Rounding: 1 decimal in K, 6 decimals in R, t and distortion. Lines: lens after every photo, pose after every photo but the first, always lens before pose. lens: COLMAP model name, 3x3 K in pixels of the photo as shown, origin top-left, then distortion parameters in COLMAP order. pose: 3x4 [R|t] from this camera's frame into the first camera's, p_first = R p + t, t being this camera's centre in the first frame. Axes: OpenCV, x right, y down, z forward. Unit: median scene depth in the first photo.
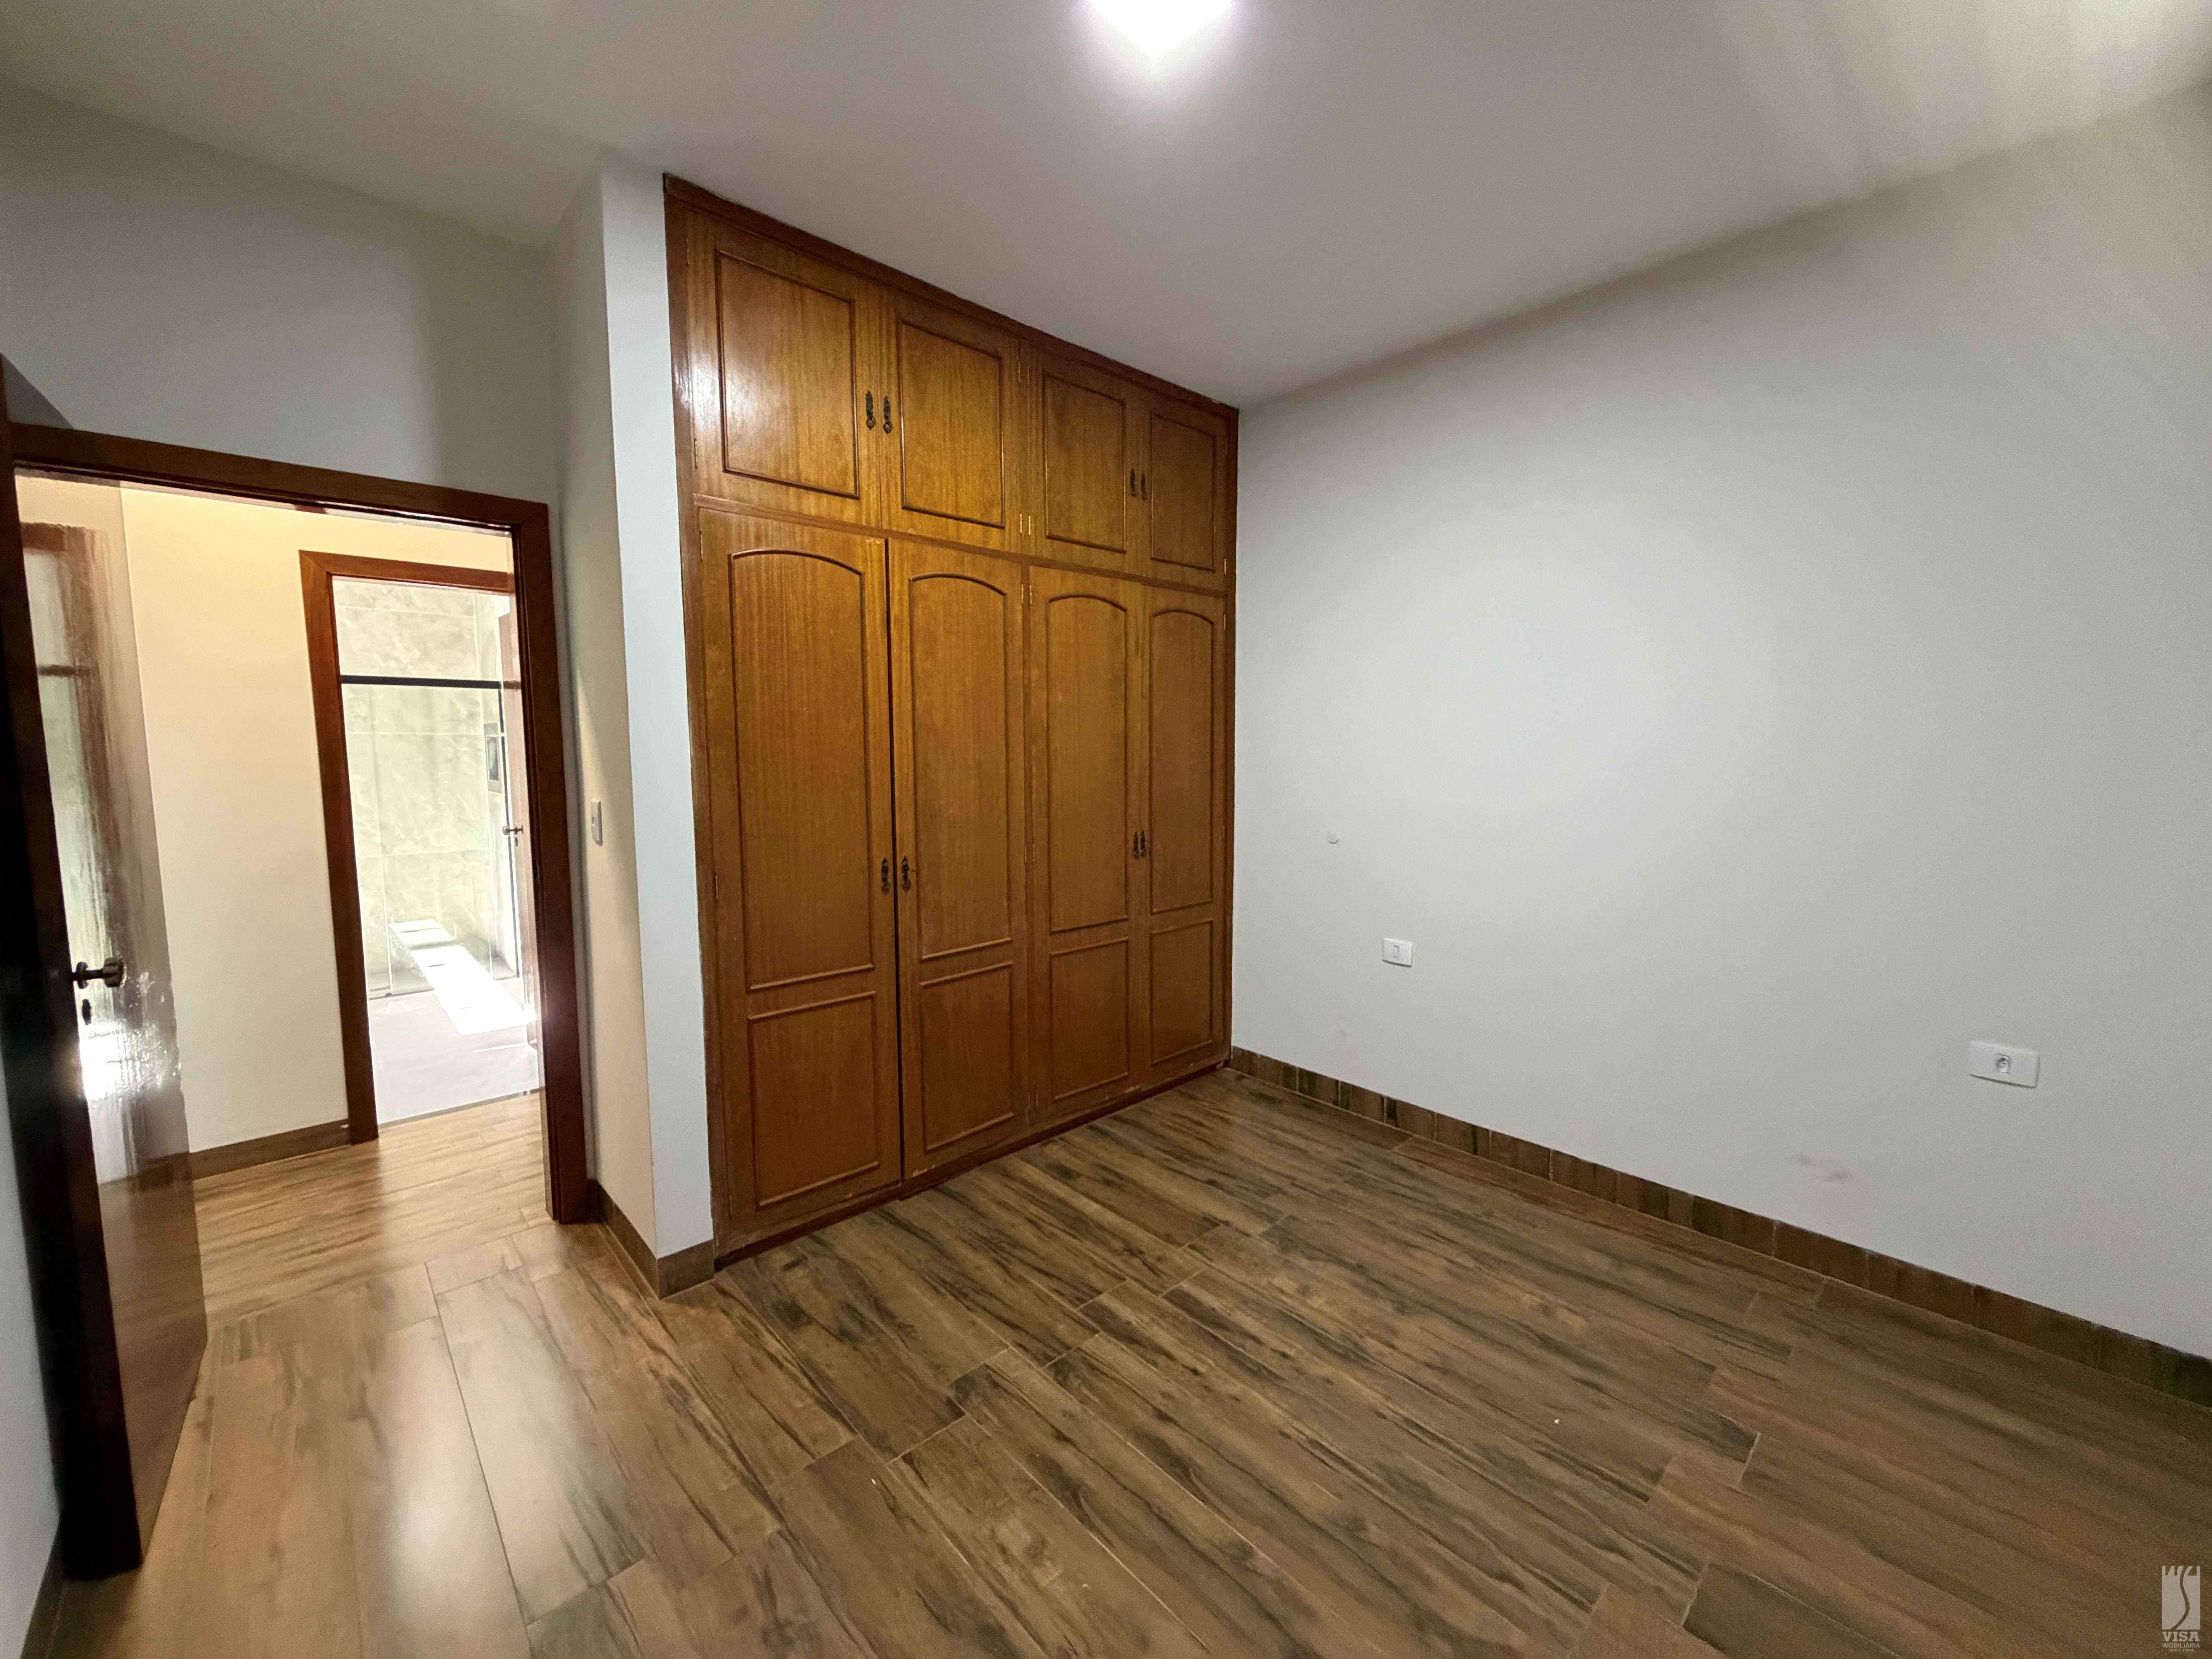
lens RADIAL K [[885.5, 0, 1115.5], [0, 885.5, 842.8], [0, 0, 1]] dist [0.000541, -0.000175]
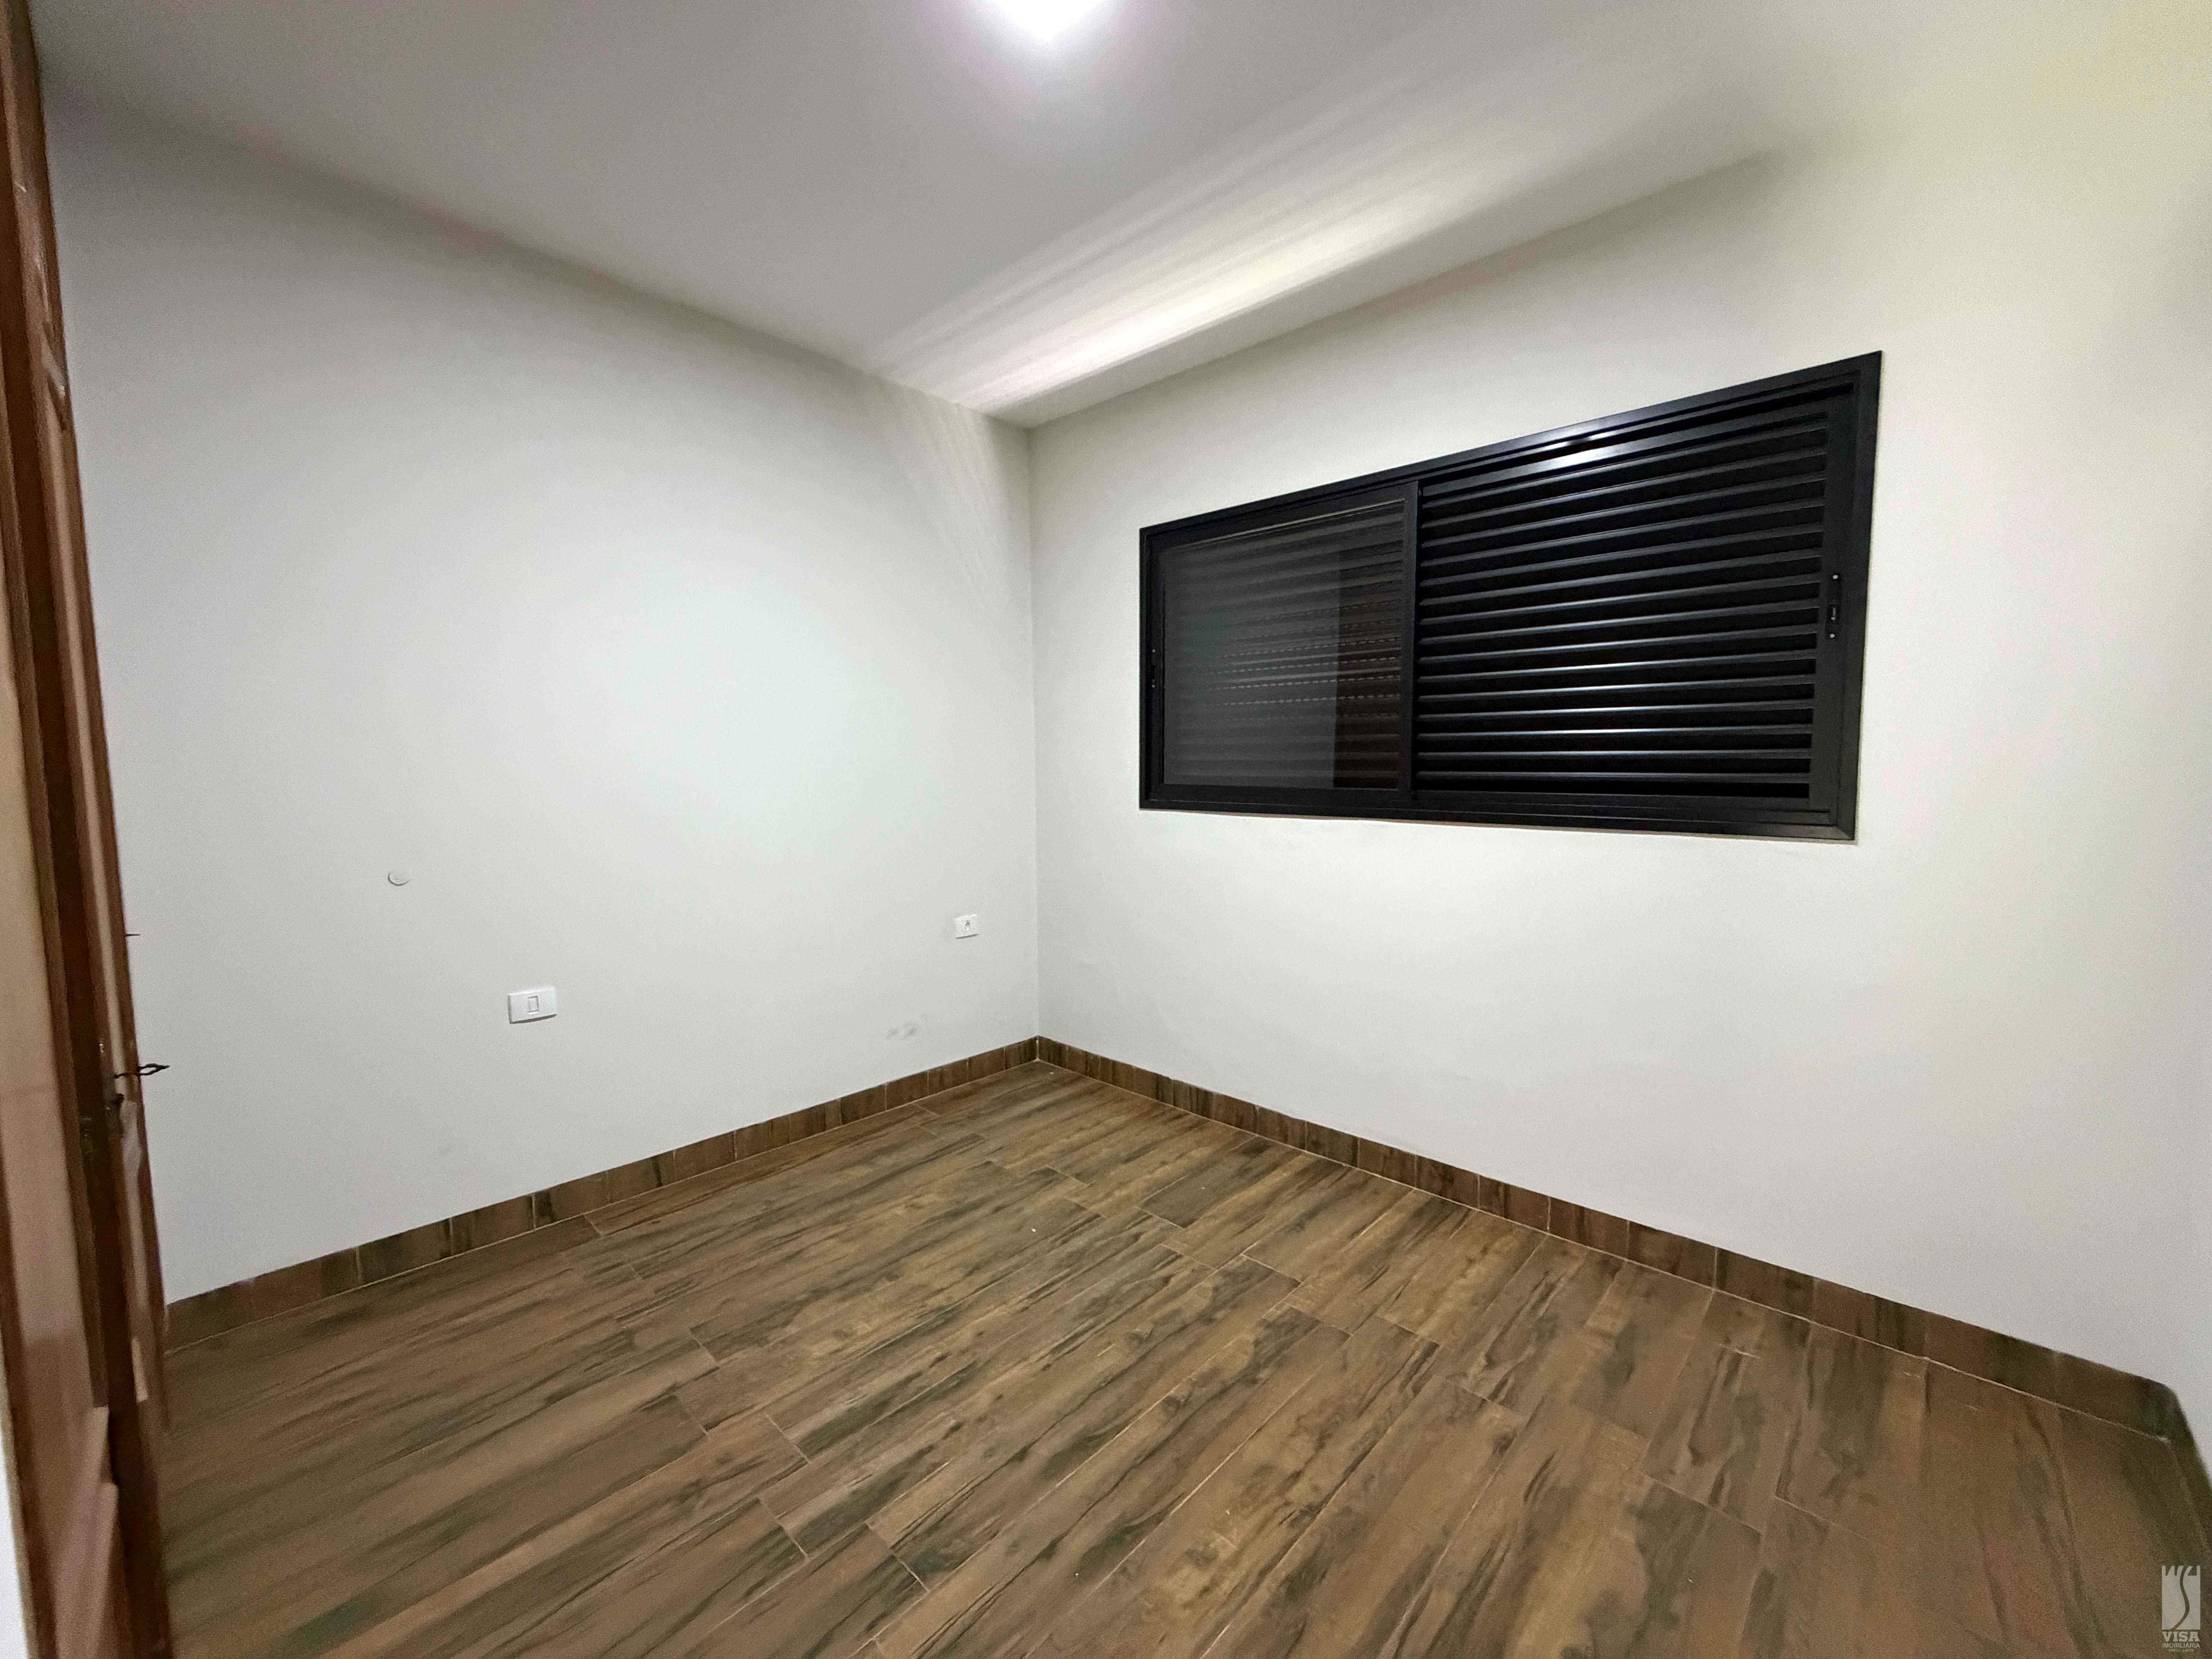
lens RADIAL K [[885.5, 0, 1093.9], [0, 885.5, 827.7], [0, 0, 1]] dist [0.000541, -0.000175]
pose [[-0.055793, -0.078936, 0.995317, -0.719701], [0.114760, 0.989756, 0.084928, -0.062439], [-0.991825, 0.118961, -0.046163, 0.780969]]
